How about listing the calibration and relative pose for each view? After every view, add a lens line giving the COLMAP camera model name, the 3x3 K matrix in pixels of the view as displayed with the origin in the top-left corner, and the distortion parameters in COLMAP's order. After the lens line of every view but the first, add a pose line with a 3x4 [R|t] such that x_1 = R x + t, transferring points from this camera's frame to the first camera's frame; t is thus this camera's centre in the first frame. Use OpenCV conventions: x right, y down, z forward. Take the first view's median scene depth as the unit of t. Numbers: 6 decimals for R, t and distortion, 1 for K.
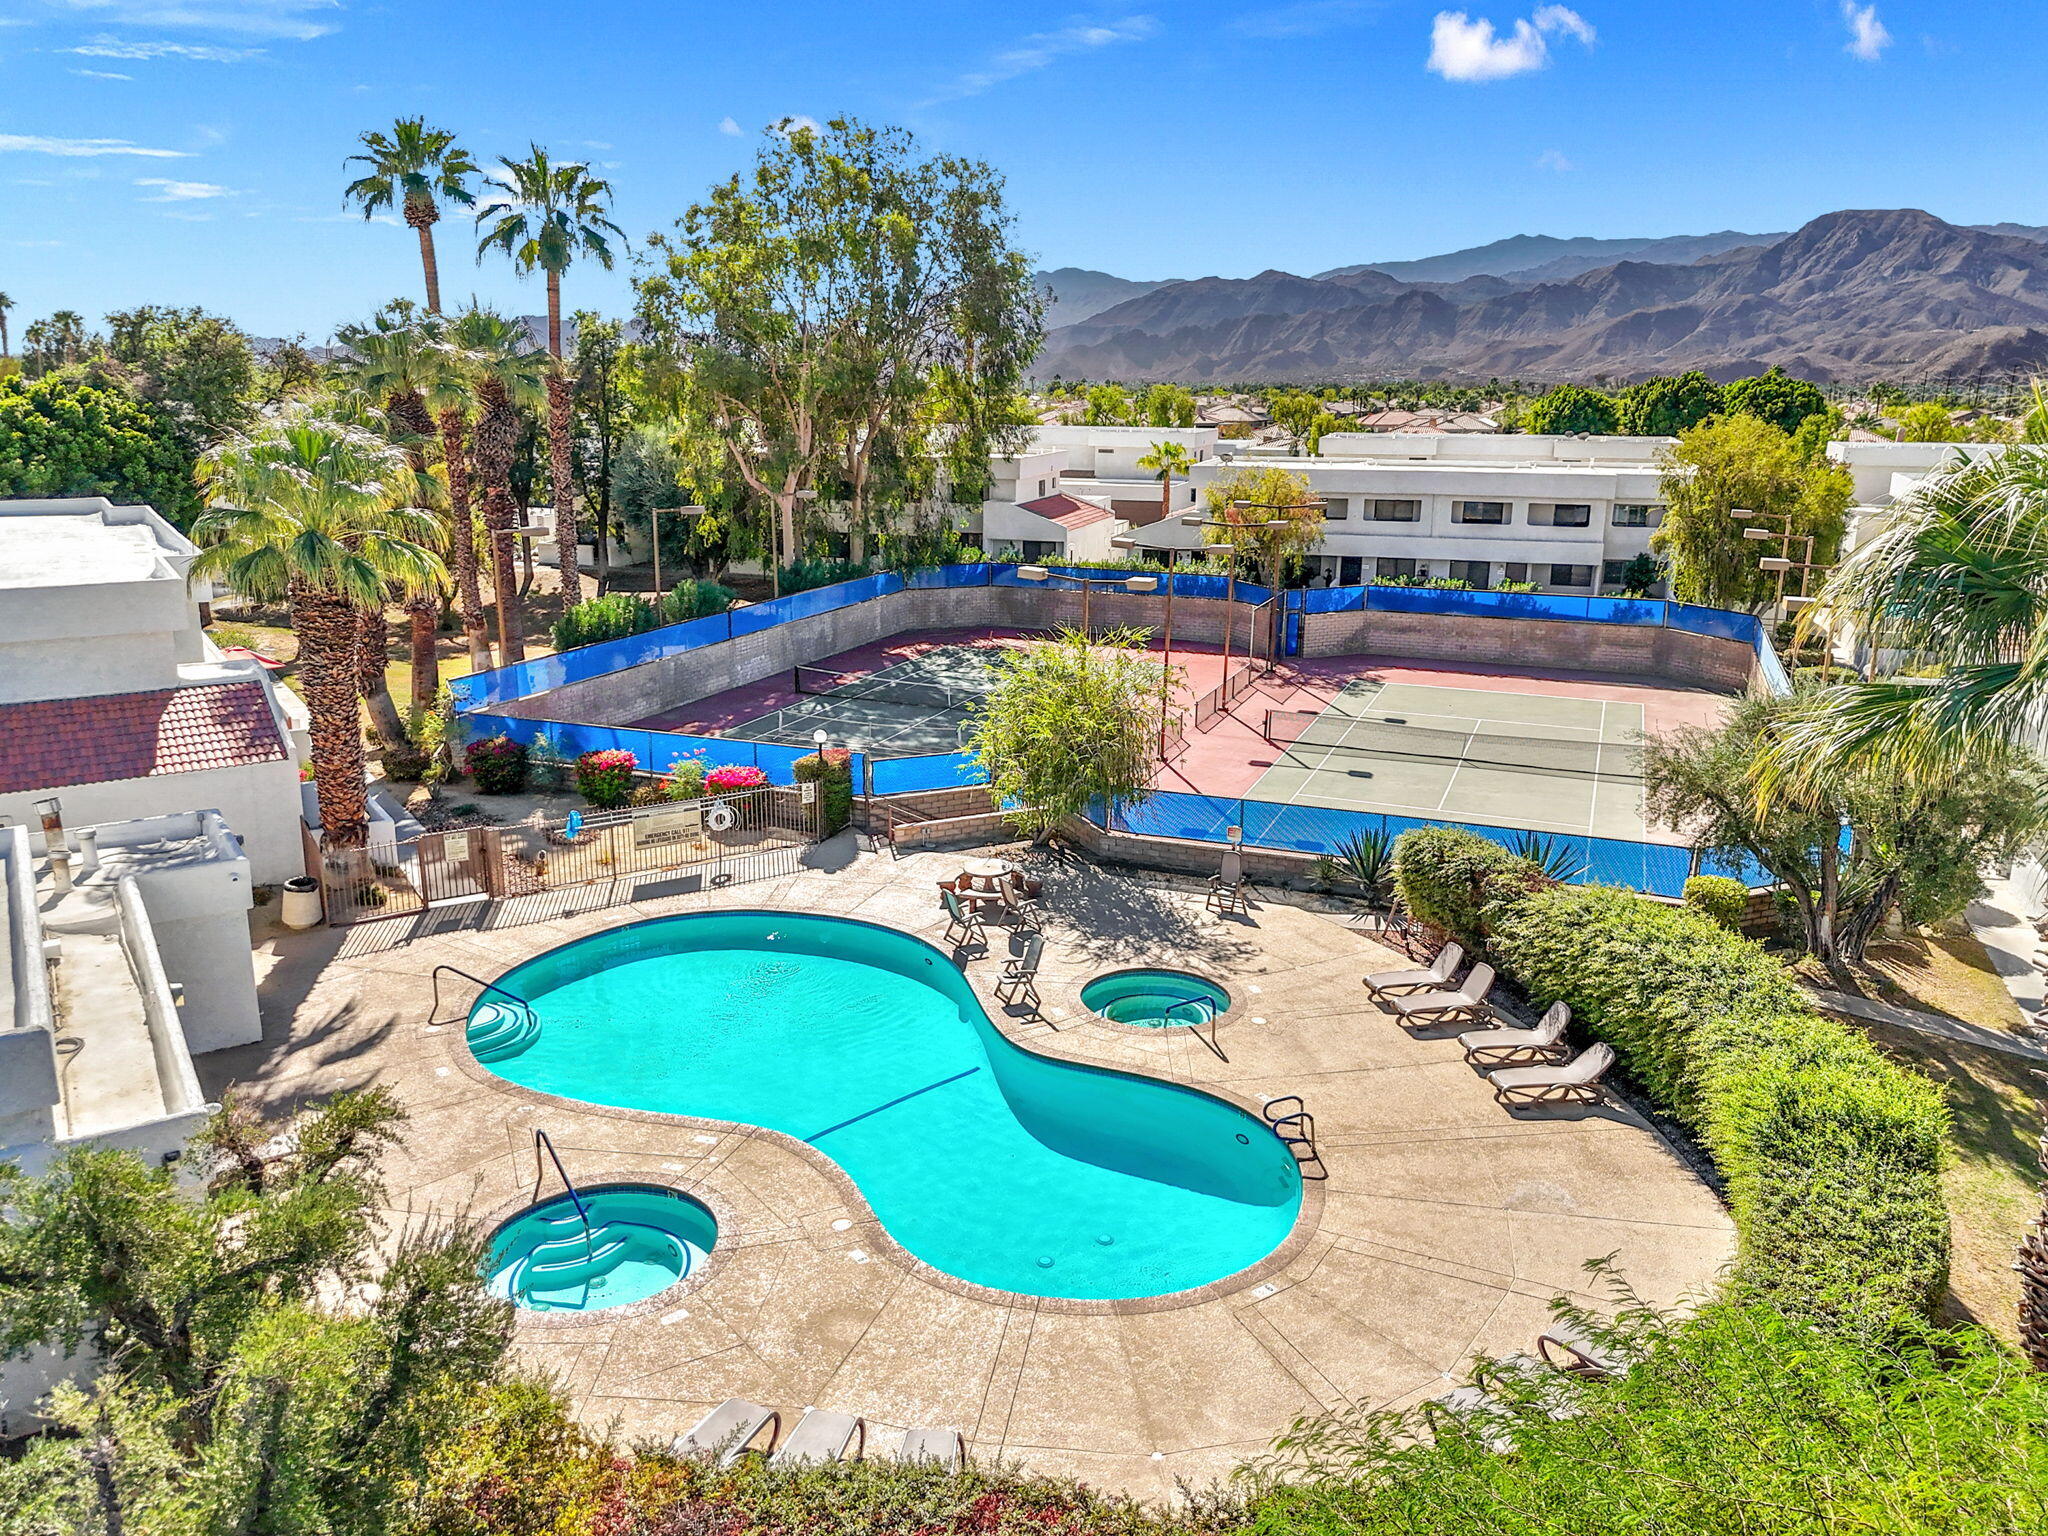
lens RADIAL K [[1526.4, 0, 1024.0], [0, 1526.4, 768.0], [0, 0, 1]] dist [0.094661, -0.095053]
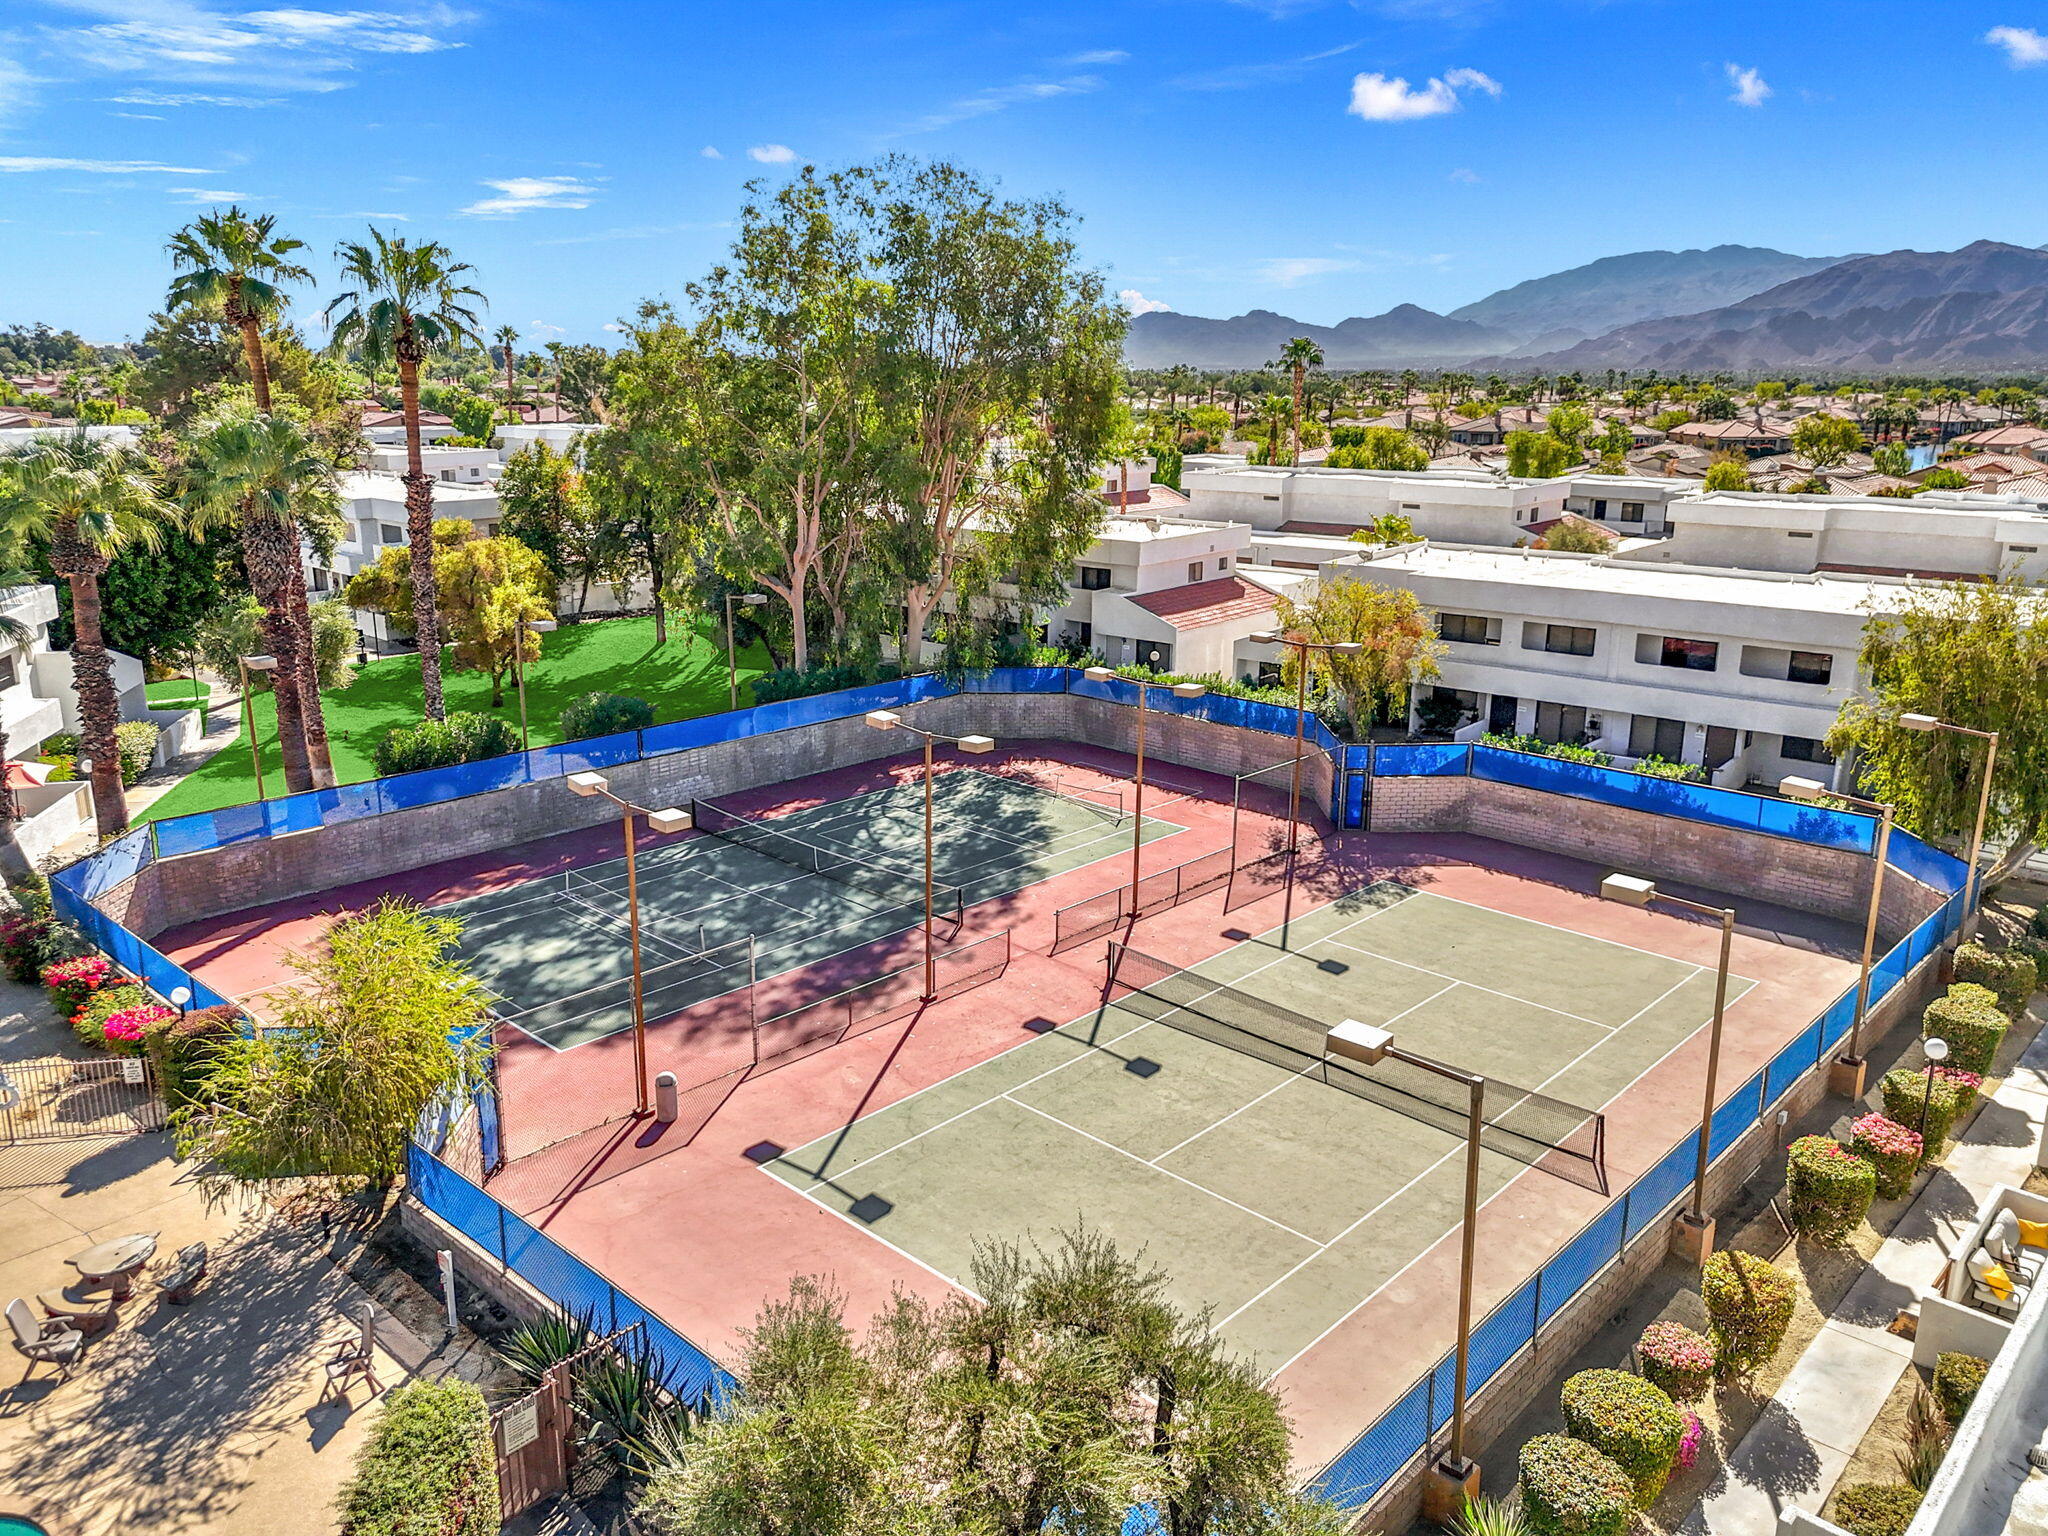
lens RADIAL K [[1526.4, 0, 1024.0], [0, 1526.4, 768.0], [0, 0, 1]] dist [0.094661, -0.095053]
pose [[0.929181, 0.094283, -0.357397, 0.292854], [-0.092313, 0.995473, 0.022611, -0.104876], [0.357912, 0.011982, 0.933679, 0.214616]]
